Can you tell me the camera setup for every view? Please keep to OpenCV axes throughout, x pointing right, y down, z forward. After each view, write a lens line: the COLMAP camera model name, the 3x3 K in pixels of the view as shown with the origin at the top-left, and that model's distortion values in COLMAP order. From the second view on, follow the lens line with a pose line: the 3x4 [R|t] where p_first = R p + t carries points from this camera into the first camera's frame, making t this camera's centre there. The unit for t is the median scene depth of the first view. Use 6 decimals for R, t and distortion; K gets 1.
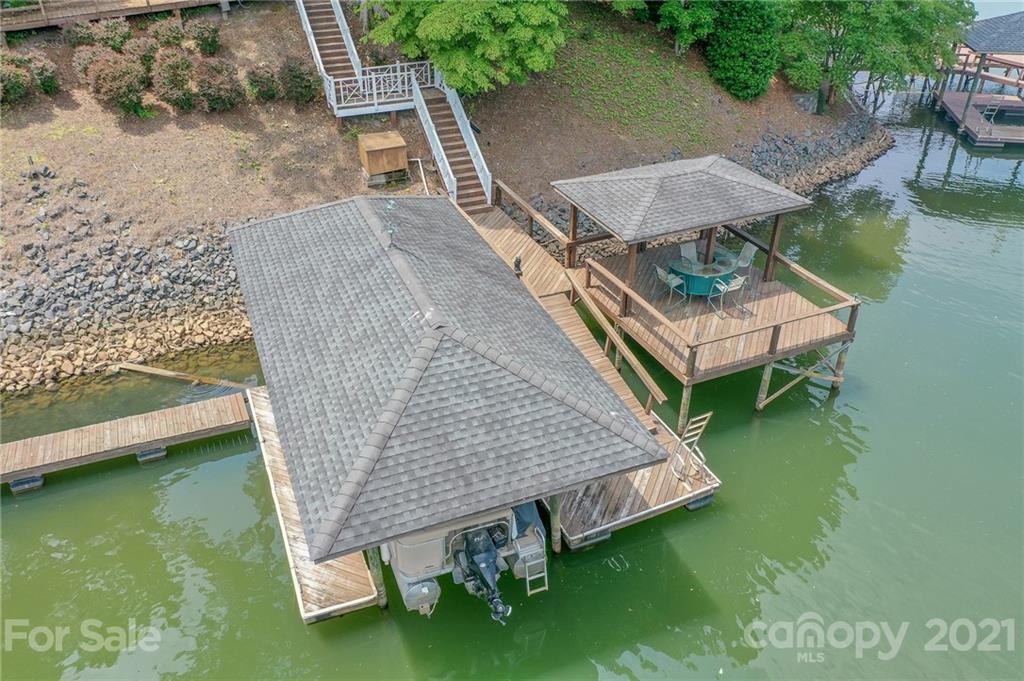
lens RADIAL K [[808.8, 0, 514.8], [0, 808.8, 338.1], [0, 0, 1]] dist [-0.002129, 0.012125]
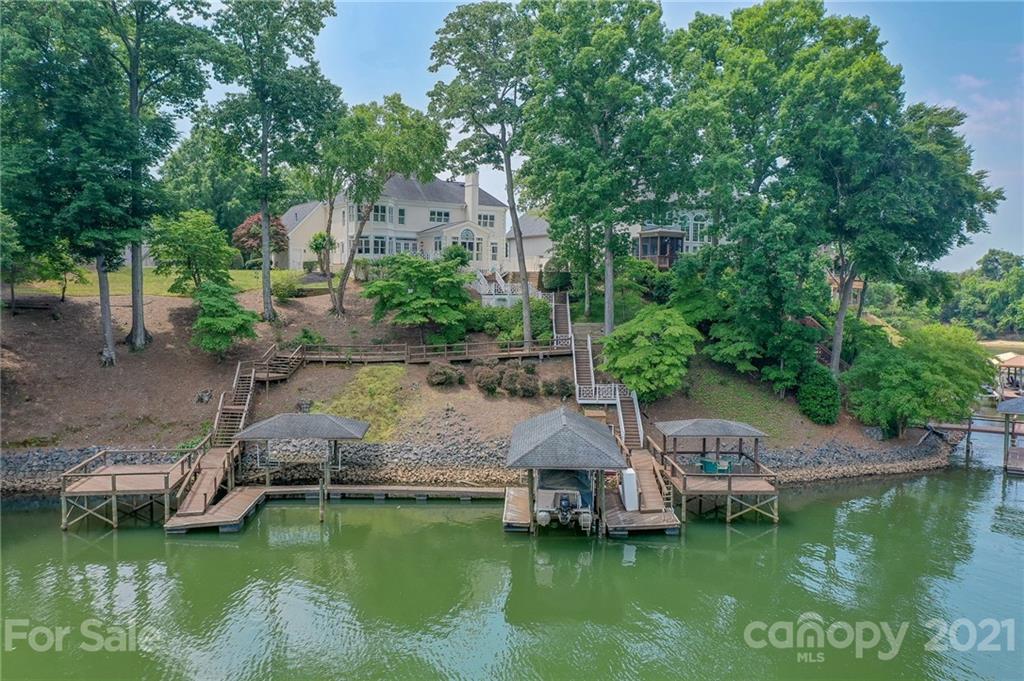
lens RADIAL K [[808.8, 0, 514.8], [0, 808.8, 338.1], [0, 0, 1]] dist [-0.002129, 0.012125]
pose [[0.914111, 0.026891, -0.404570, 0.501755], [-0.218354, 0.873400, -0.435308, 0.558847], [0.341646, 0.486260, 0.804257, -0.874571]]
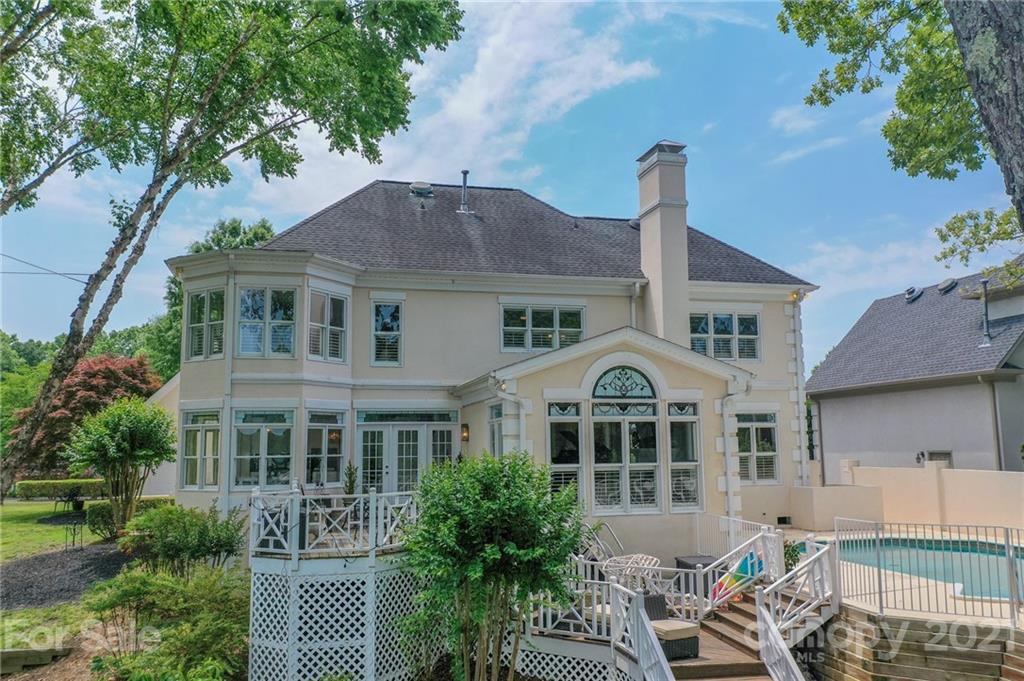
lens RADIAL K [[808.8, 0, 514.8], [0, 808.8, 338.1], [0, 0, 1]] dist [-0.002129, 0.012125]
pose [[0.717753, -0.104188, -0.688459, -0.424979], [-0.357536, 0.793293, -0.492802, -0.641882], [0.597494, 0.599859, 0.532137, 0.755266]]
